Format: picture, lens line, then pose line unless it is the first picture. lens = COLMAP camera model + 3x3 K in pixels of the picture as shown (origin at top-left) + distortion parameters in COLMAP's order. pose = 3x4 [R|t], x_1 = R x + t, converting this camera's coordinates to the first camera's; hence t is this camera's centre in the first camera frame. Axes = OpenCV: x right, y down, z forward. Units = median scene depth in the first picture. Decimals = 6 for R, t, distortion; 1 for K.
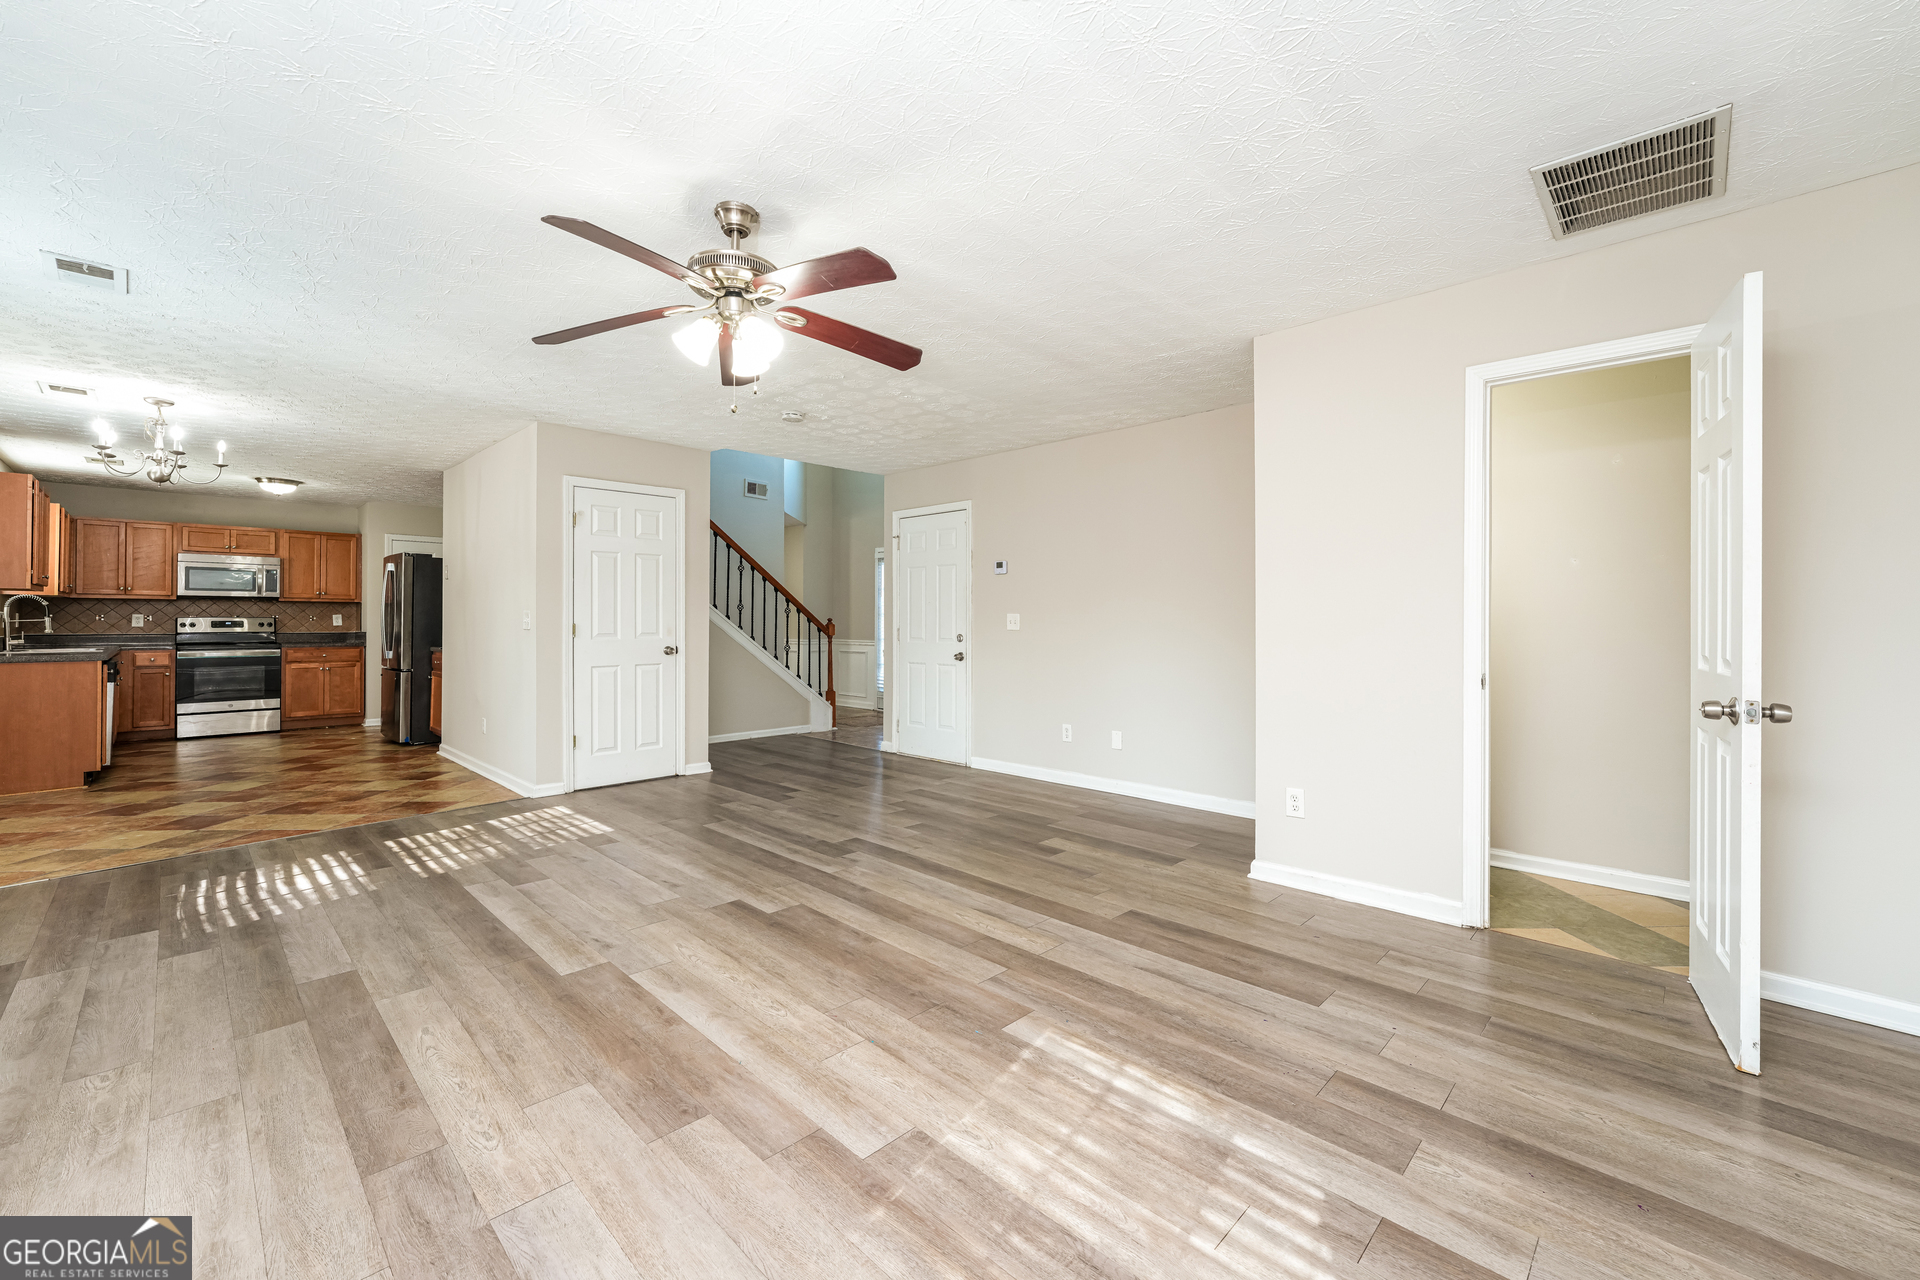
lens RADIAL K [[763.9, 0, 960.0], [0, 763.9, 640.0], [0, 0, 1]] dist [-0.001092, 0.000113]
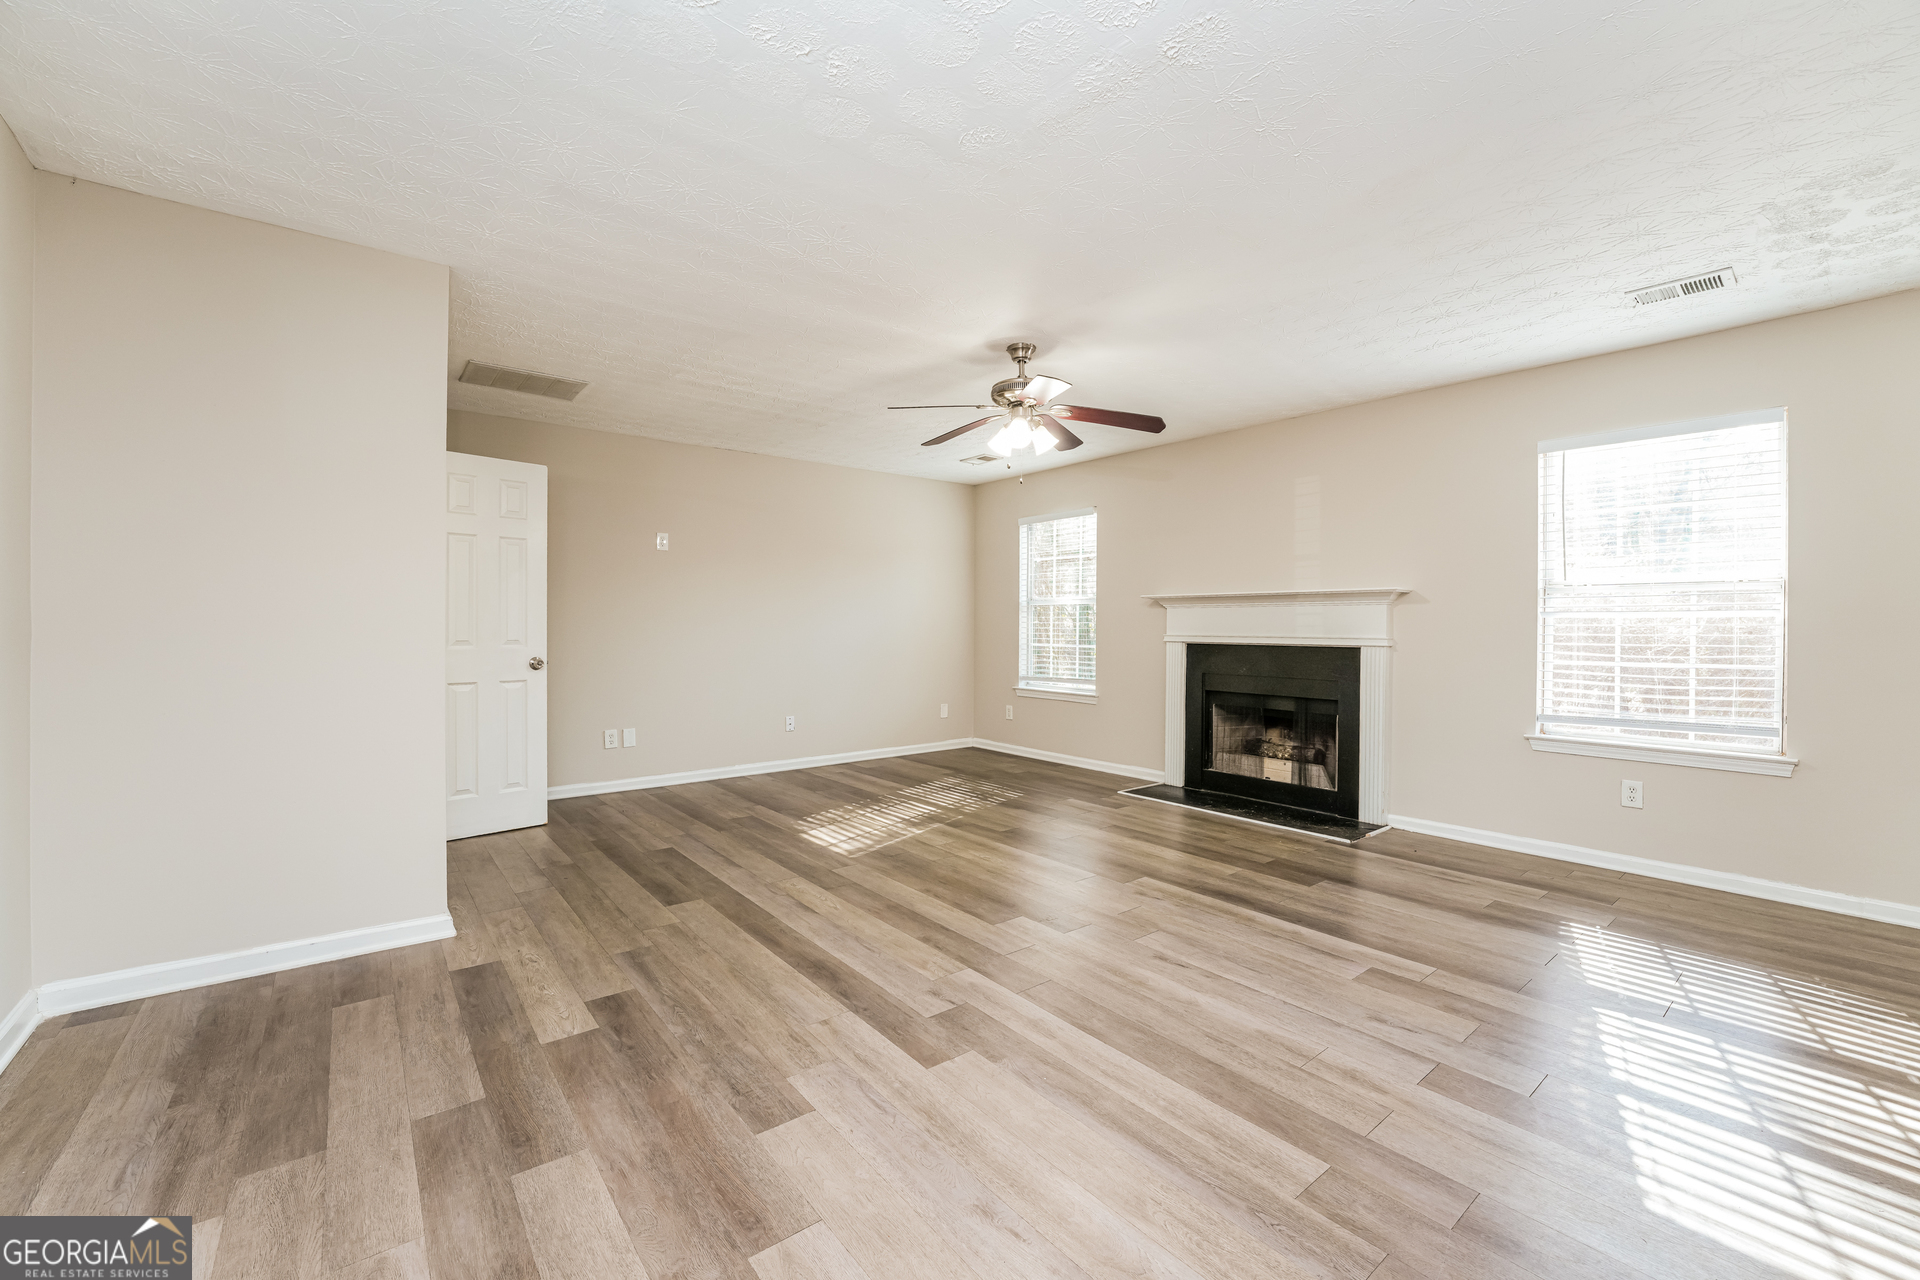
lens RADIAL K [[766.0, 0, 960.0], [0, 766.0, 640.0], [0, 0, 1]] dist [-0.001047, 0.000074]
pose [[-0.992577, -0.007728, 0.121371, -0.286258], [-0.002760, 0.999153, 0.041052, -0.043501], [-0.121585, 0.040412, -0.991758, 1.974483]]
